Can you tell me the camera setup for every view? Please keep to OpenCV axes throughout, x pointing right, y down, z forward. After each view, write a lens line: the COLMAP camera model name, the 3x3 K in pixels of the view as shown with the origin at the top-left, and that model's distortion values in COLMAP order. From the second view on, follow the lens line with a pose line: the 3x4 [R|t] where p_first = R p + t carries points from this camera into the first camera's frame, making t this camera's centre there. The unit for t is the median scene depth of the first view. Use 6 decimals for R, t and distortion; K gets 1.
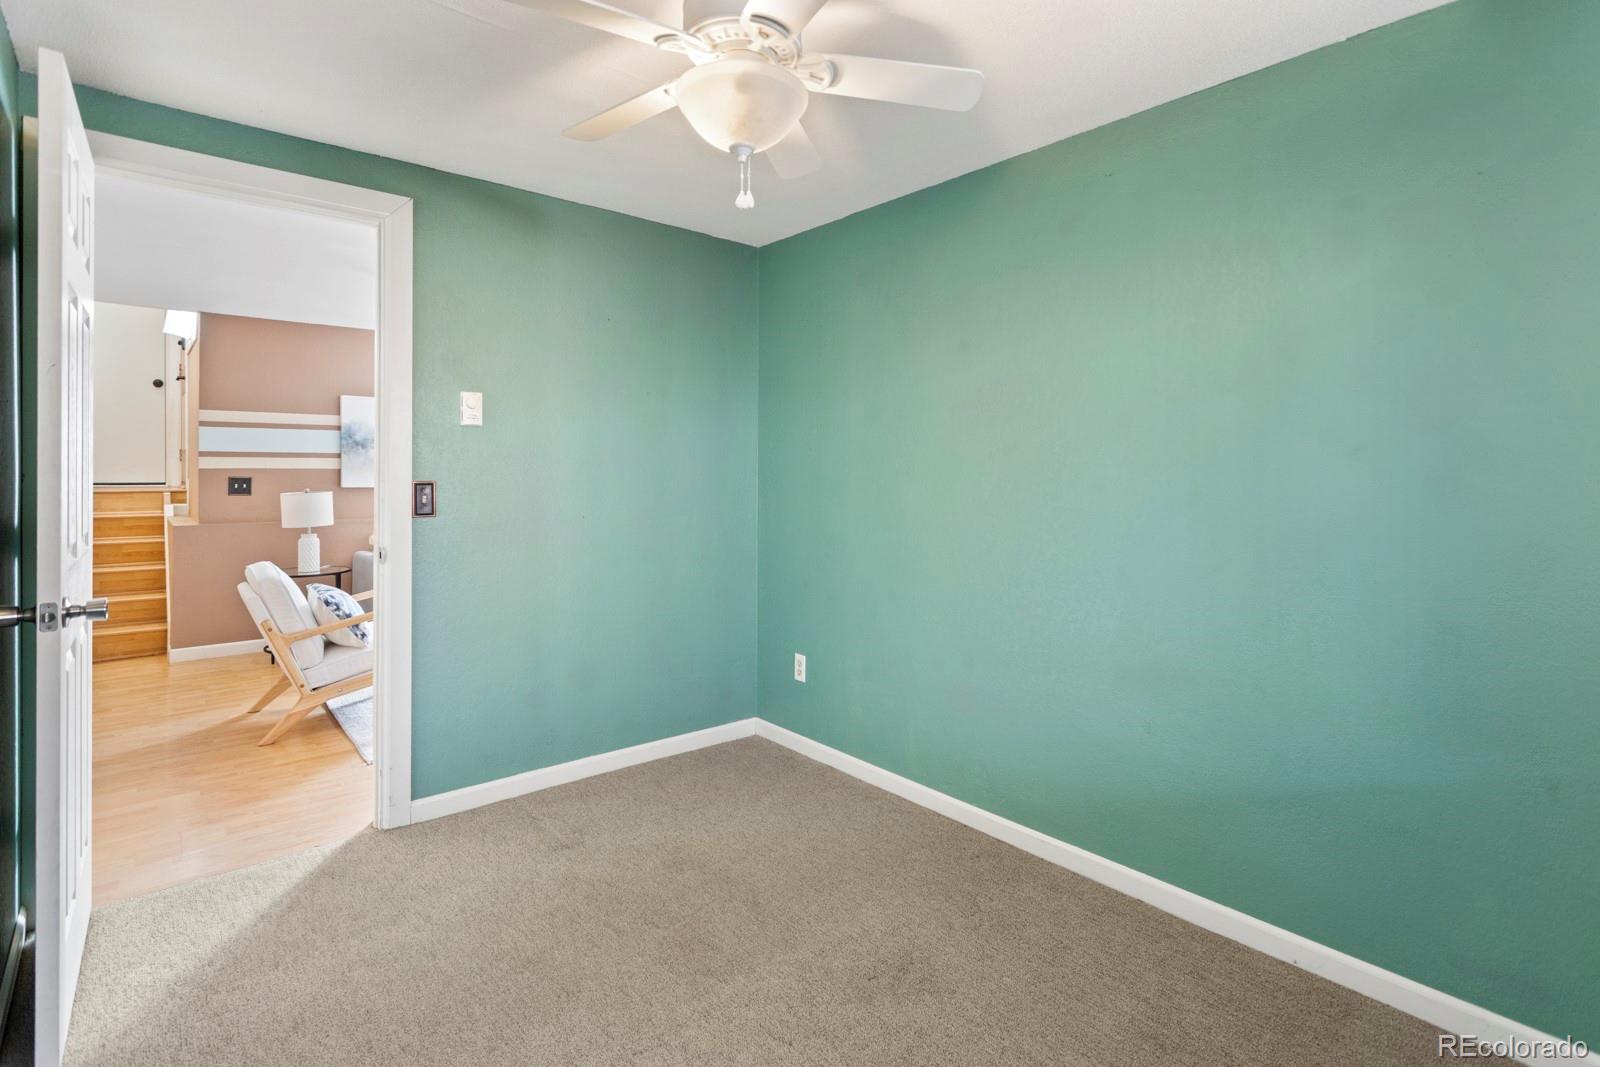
lens RADIAL K [[779.6, 0, 794.0], [0, 779.6, 484.2], [0, 0, 1]] dist [0.001257, 0.000032]
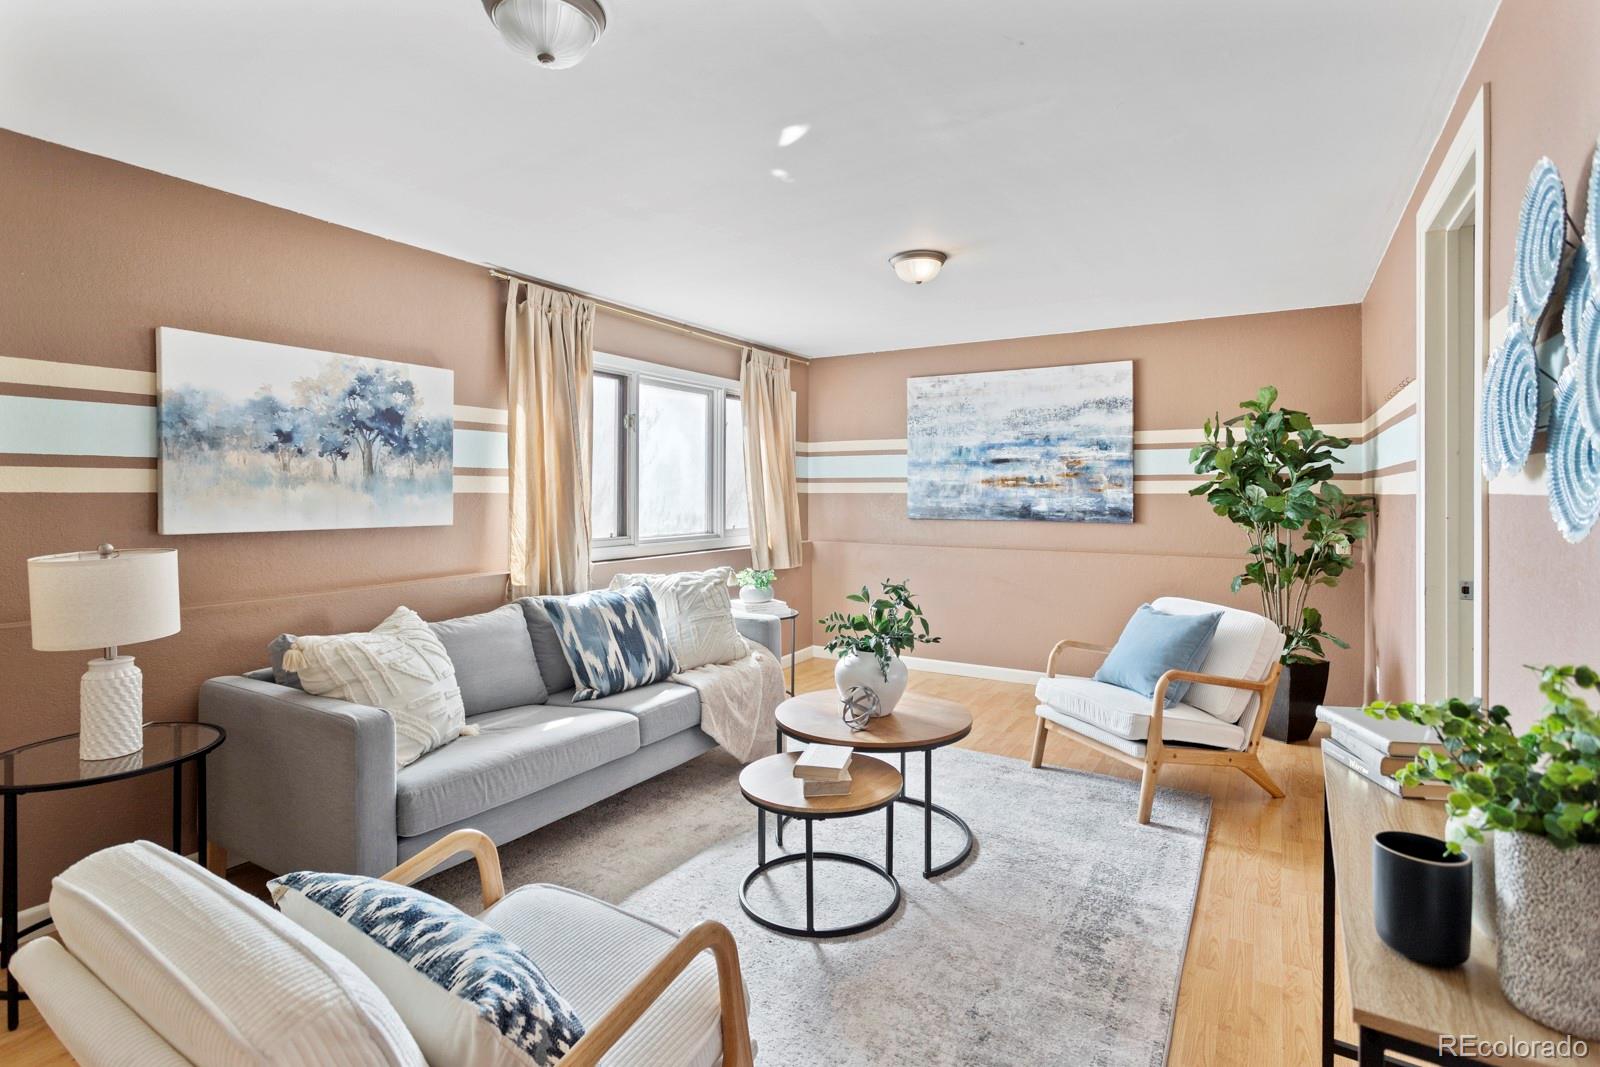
lens RADIAL K [[777.2, 0, 825.9], [0, 777.2, 494.0], [0, 0, 1]] dist [-0.000194, 0.000280]
pose [[0.938949, 0.002399, 0.344049, -0.377971], [-0.002189, 0.999997, -0.001000, -0.019449], [-0.344050, 0.000185, 0.938951, 0.456268]]
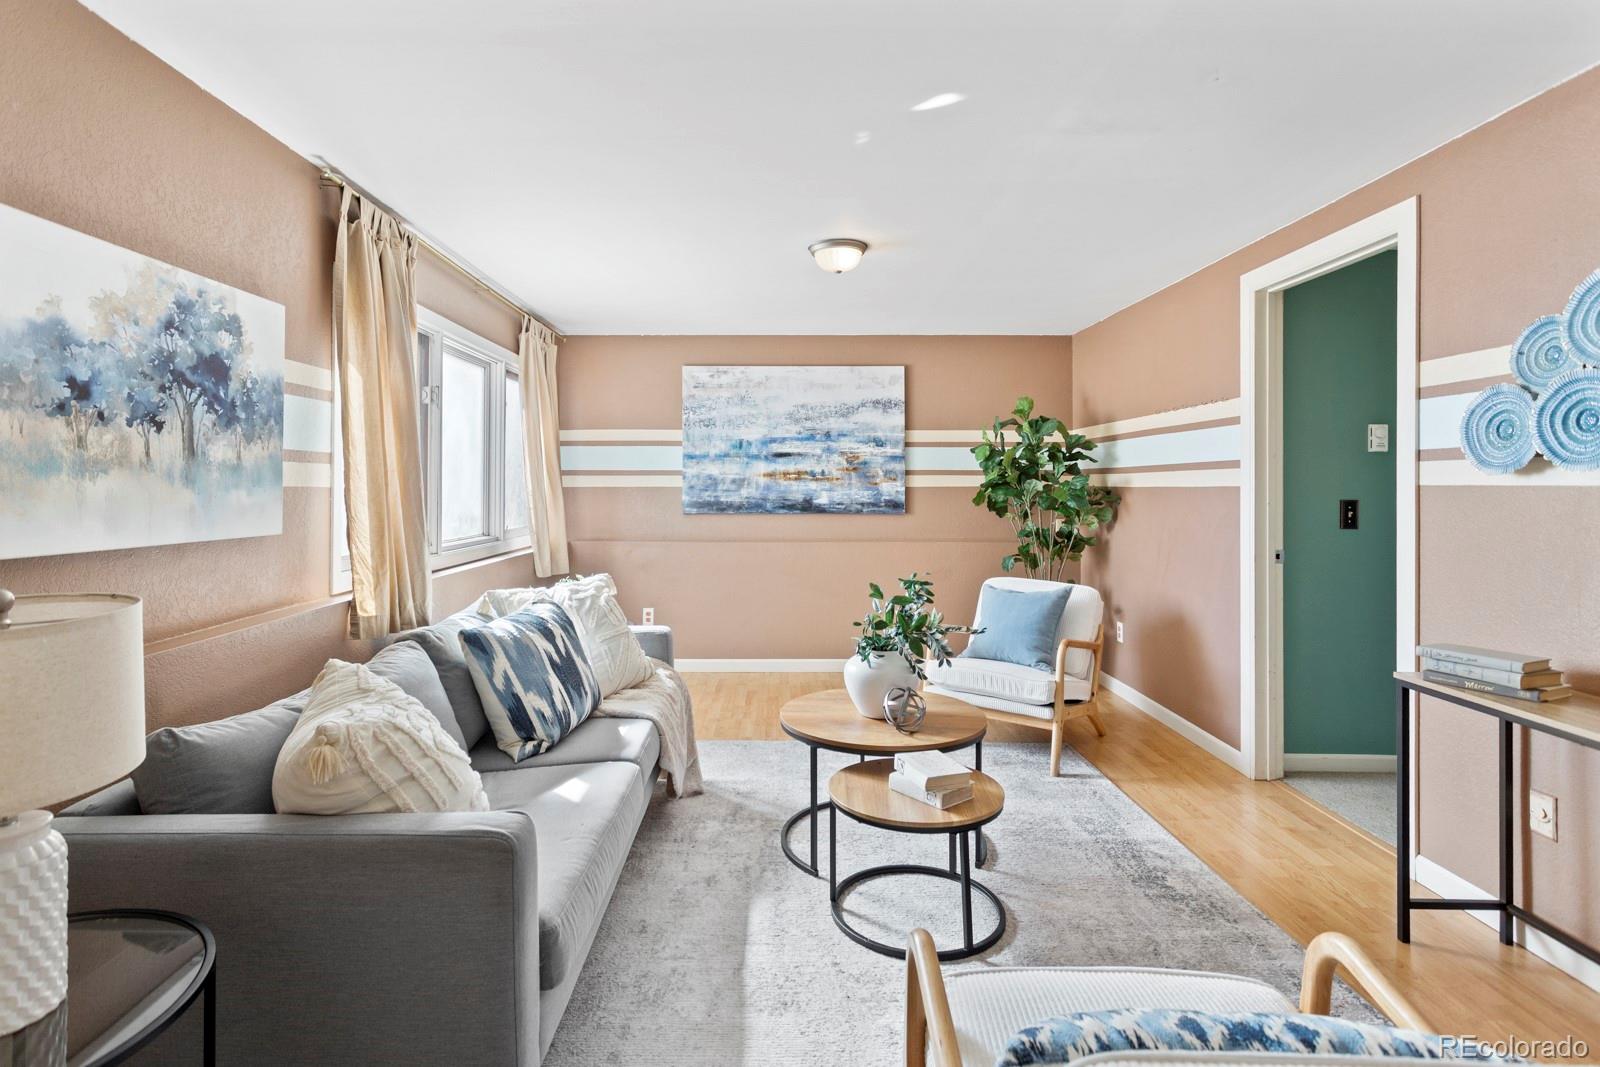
lens RADIAL K [[779.6, 0, 794.0], [0, 779.6, 484.2], [0, 0, 1]] dist [0.001257, 0.000032]
pose [[0.629874, 0.004202, 0.776686, -0.589646], [0.001503, 0.999977, -0.006628, -0.018574], [-0.776696, 0.005342, 0.629854, 0.654984]]
